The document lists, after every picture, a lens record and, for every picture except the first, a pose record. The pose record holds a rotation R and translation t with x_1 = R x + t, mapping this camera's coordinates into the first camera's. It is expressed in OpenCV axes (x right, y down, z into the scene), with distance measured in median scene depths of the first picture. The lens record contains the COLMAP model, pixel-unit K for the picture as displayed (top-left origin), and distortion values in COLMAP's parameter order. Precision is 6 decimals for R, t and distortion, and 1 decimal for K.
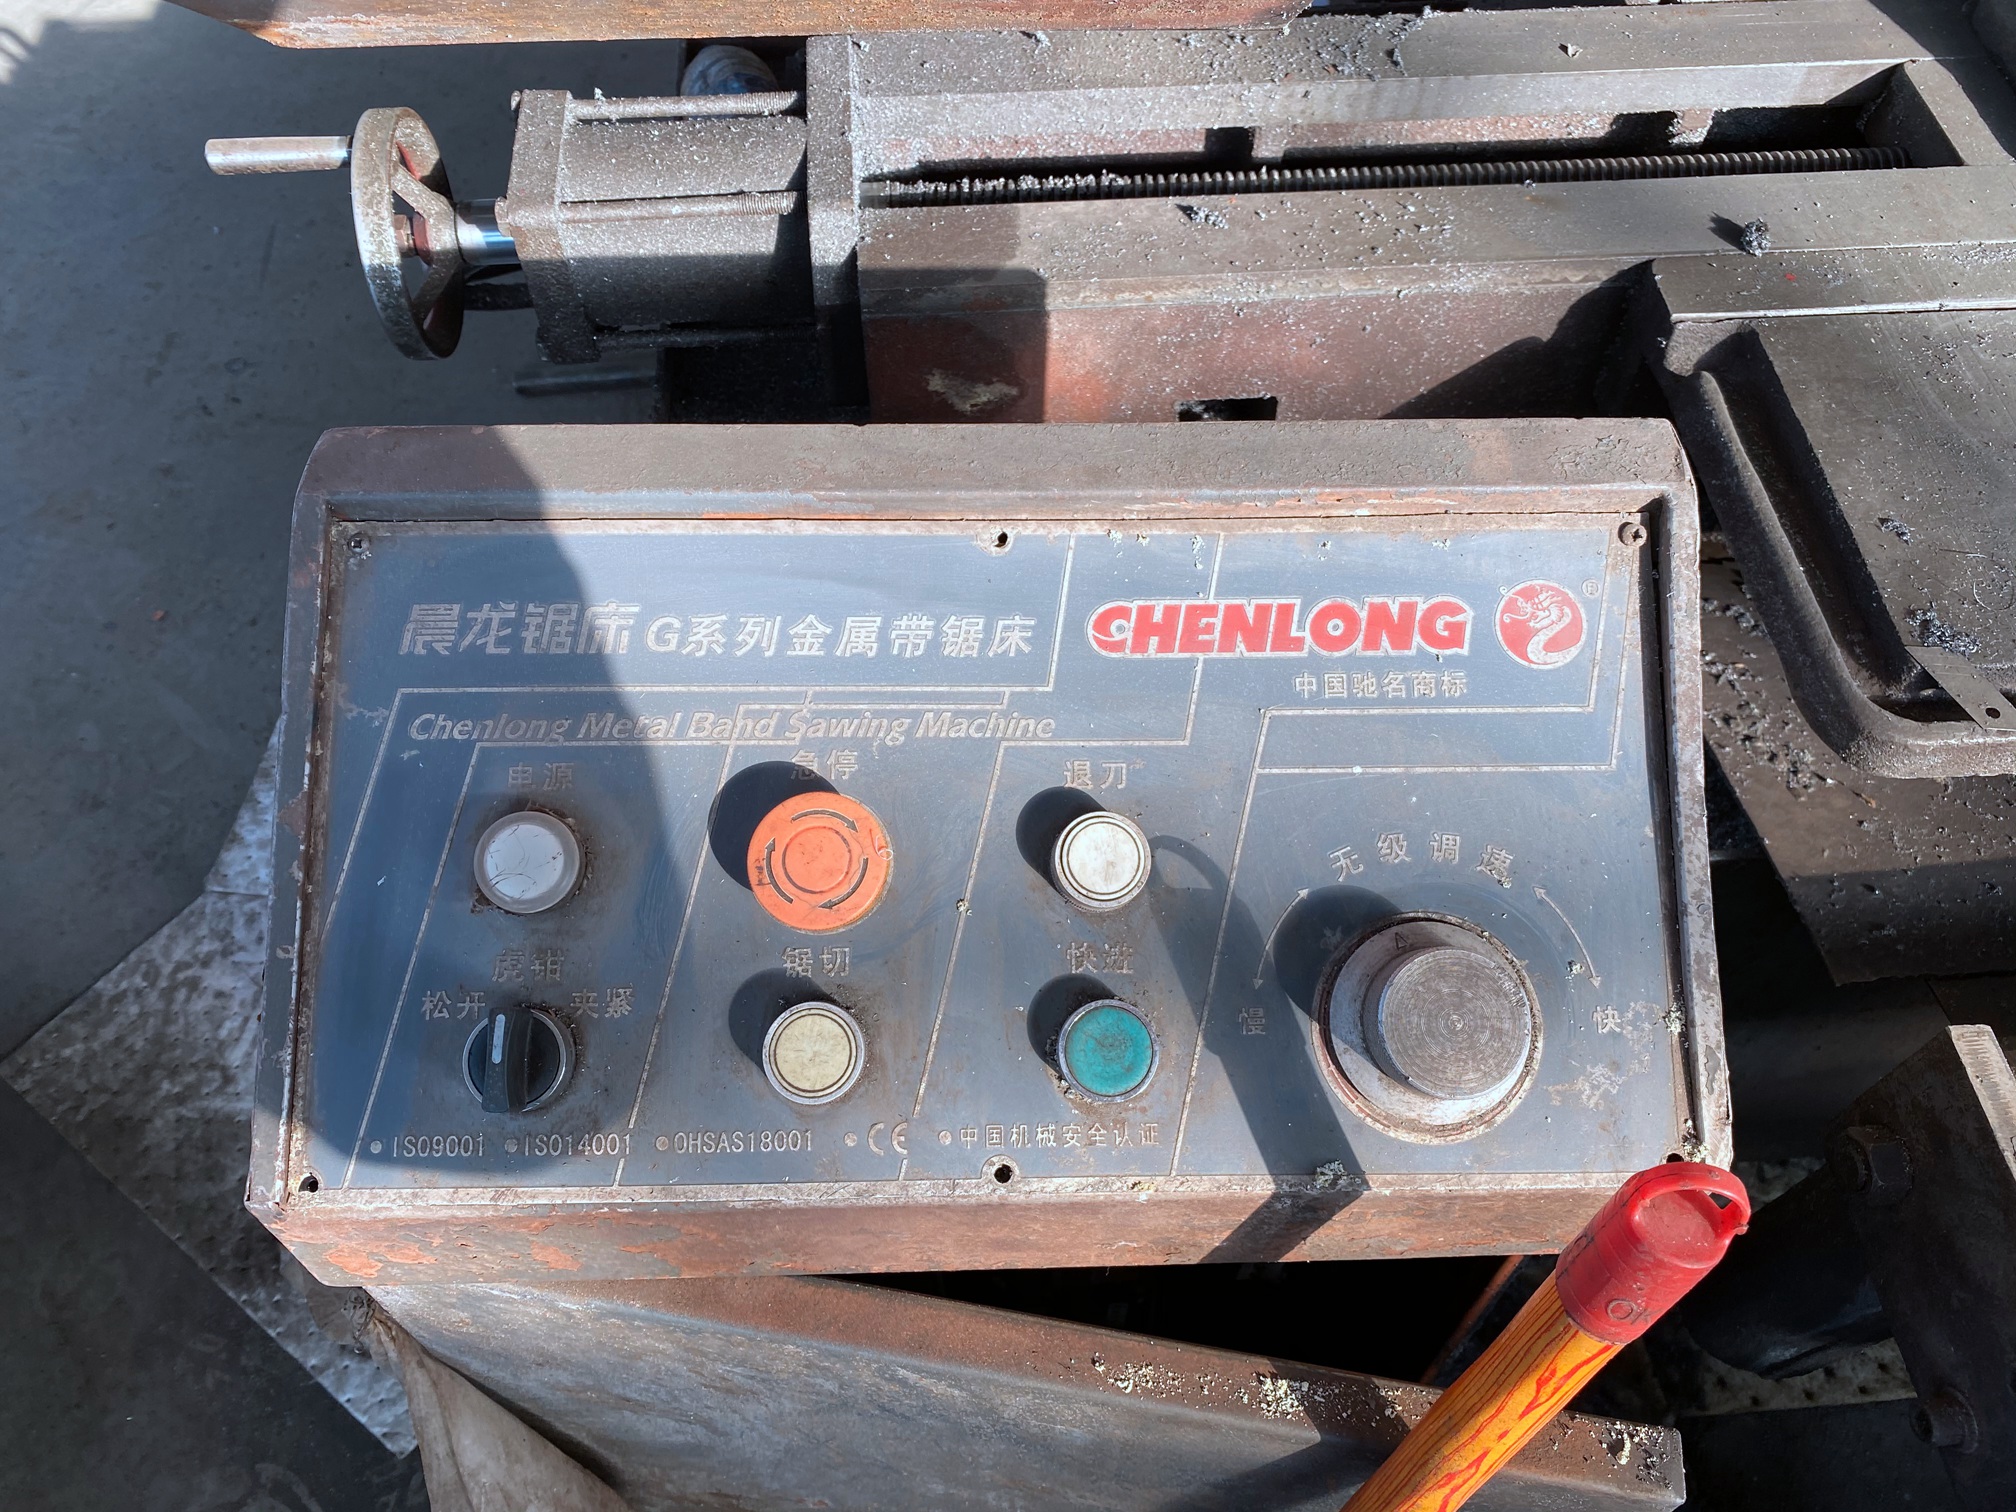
lens RADIAL K [[1614.8, 0, 1008.0], [0, 1614.8, 756.0], [0, 0, 1]] dist [-0.003370, 0.011677]
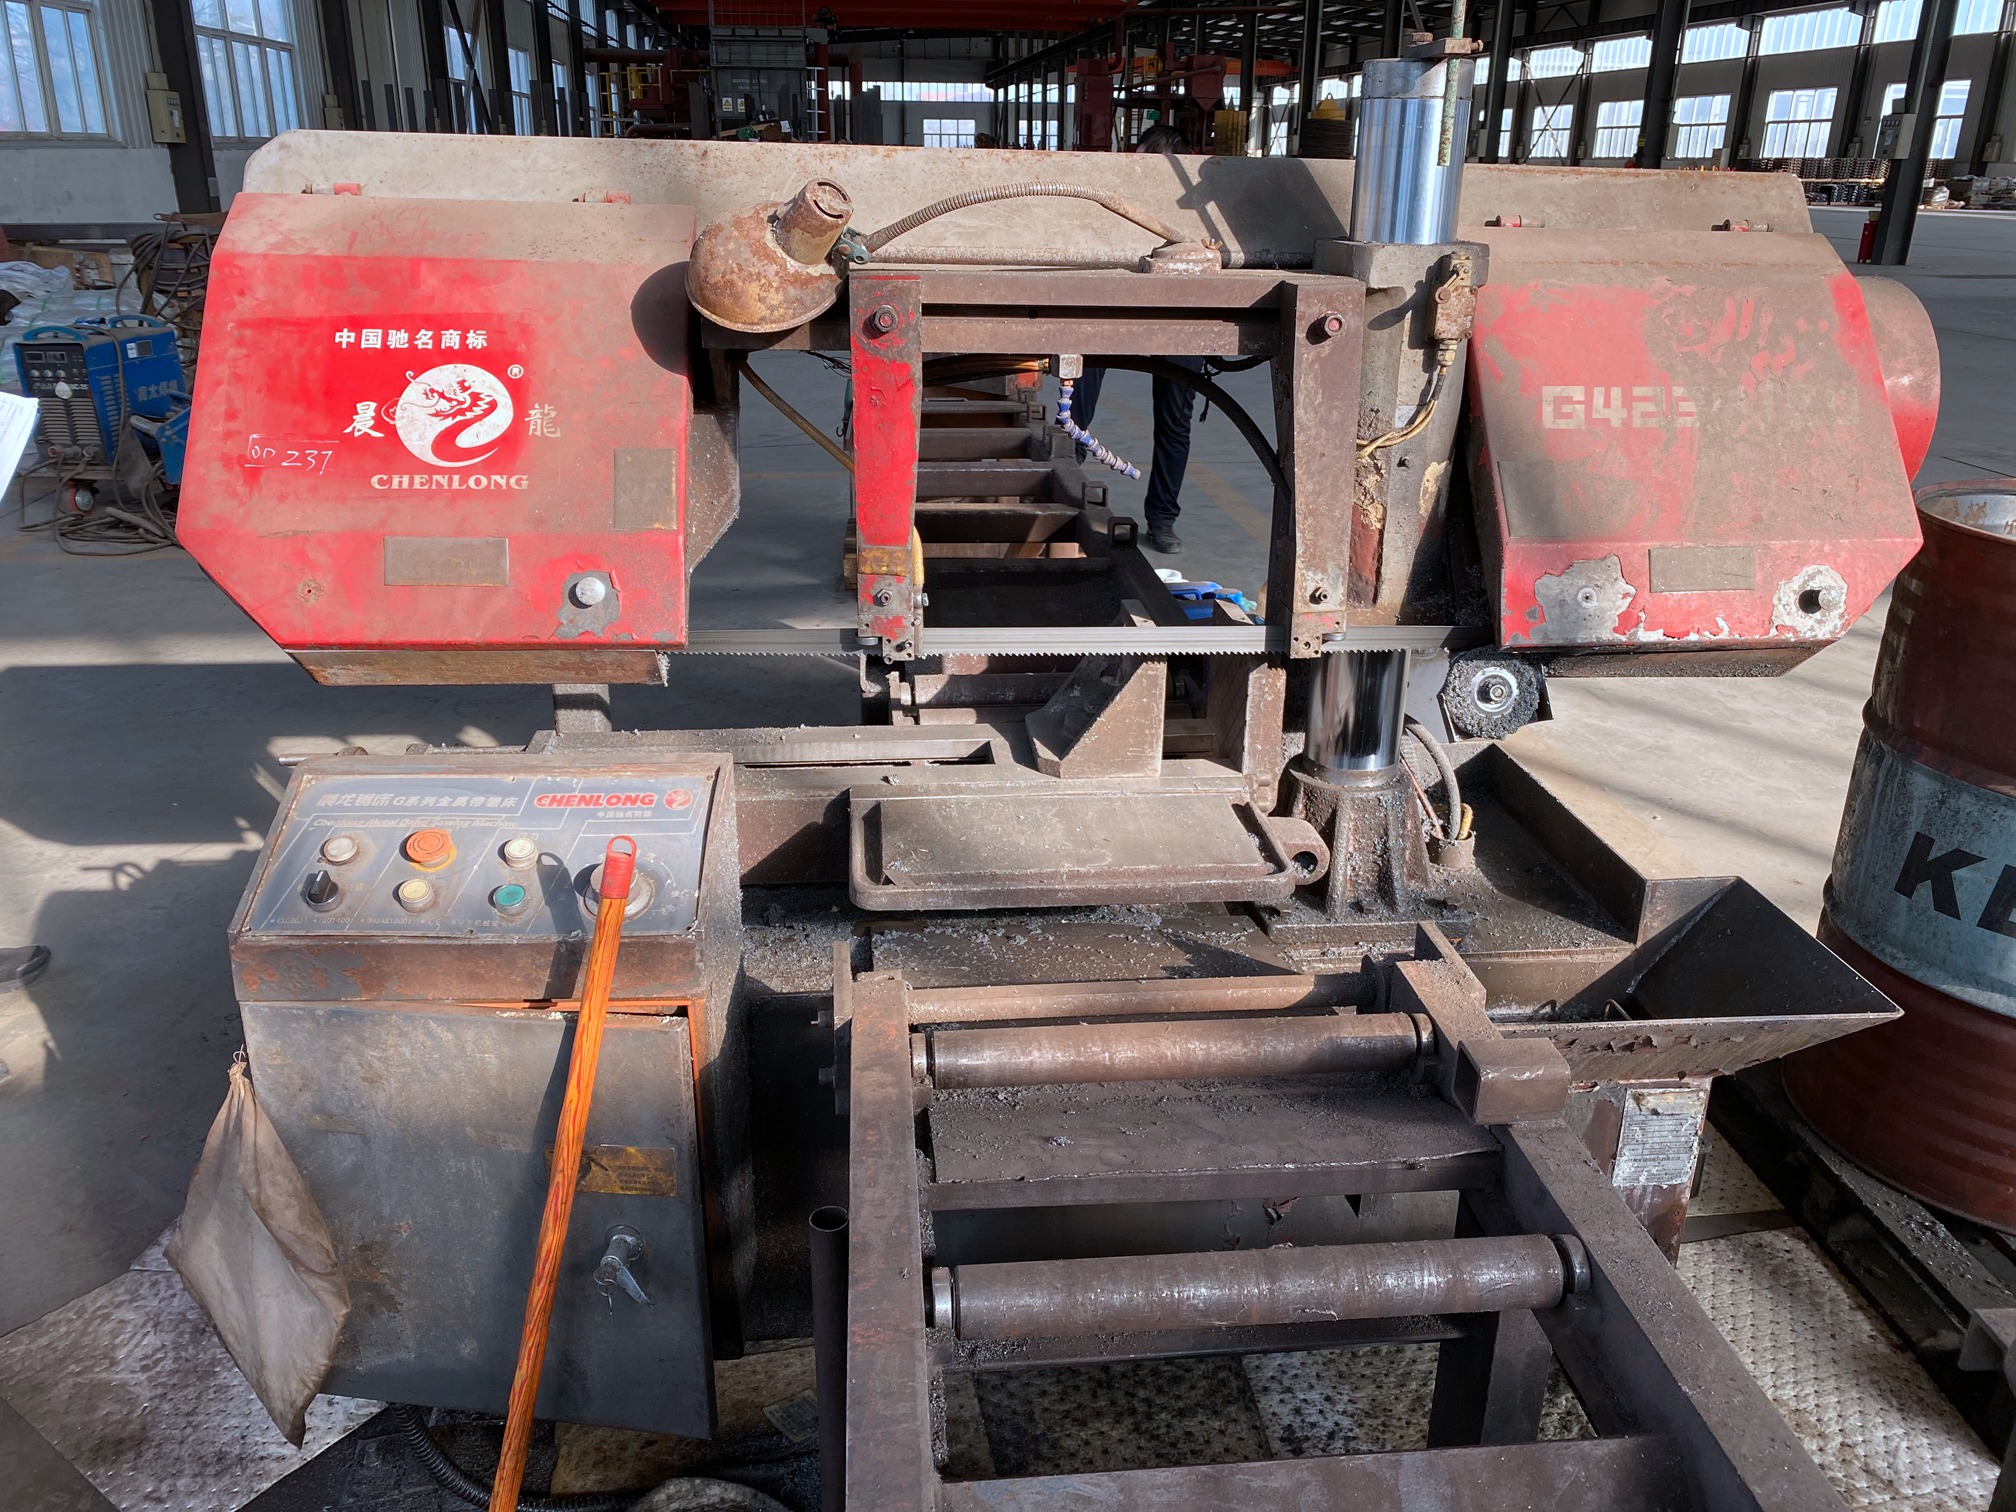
lens RADIAL K [[1556.0, 0, 1006.0], [0, 1556.0, 708.7], [0, 0, 1]] dist [0.038934, -0.043104]
pose [[0.999639, -0.000498, 0.026856, 0.564970], [0.016182, 0.809178, -0.587341, 1.010276], [-0.021439, 0.587563, 0.808894, -1.028375]]
